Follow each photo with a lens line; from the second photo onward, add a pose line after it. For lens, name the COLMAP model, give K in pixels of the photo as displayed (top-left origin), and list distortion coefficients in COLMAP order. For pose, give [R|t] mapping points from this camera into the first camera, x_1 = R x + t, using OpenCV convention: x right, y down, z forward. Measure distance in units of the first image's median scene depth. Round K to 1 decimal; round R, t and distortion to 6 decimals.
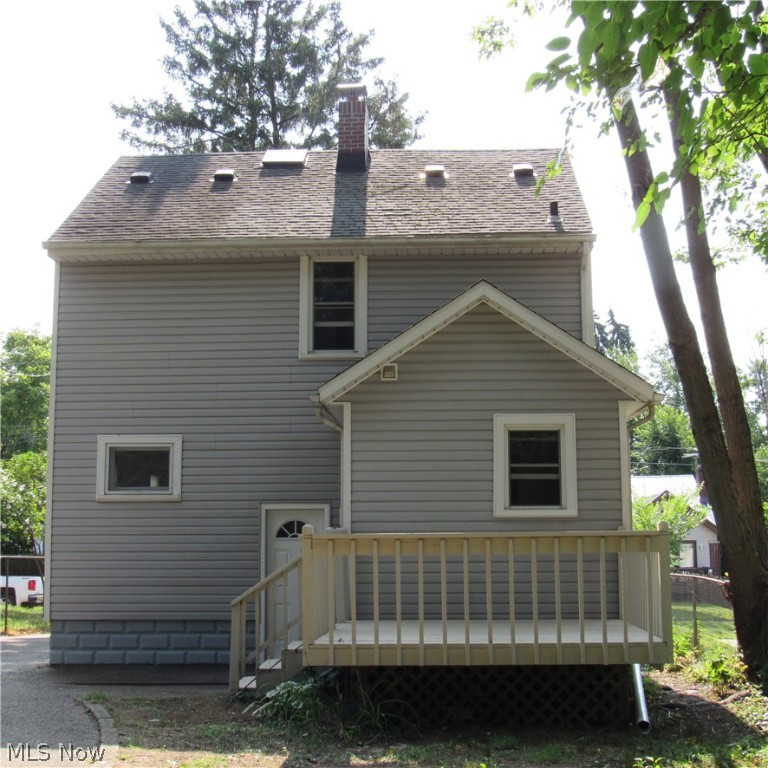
lens RADIAL K [[1109.9, 0, 383.7], [0, 1109.9, 383.4], [0, 0, 1]] dist [-0.105024, 0.000000]
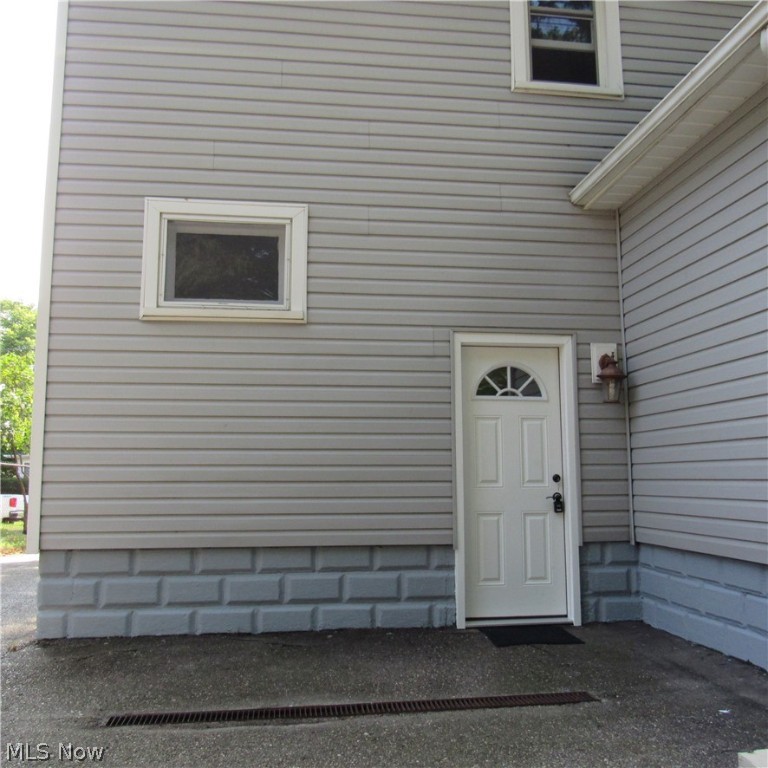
lens RADIAL K [[742.8, 0, 385.4], [0, 742.8, 387.3], [0, 0, 1]] dist [-0.034731, 0.000000]
pose [[0.987987, 0.024951, 0.152508, -0.199593], [-0.028303, 0.999402, 0.019848, 0.129100], [-0.151921, -0.023926, 0.988103, 0.637359]]
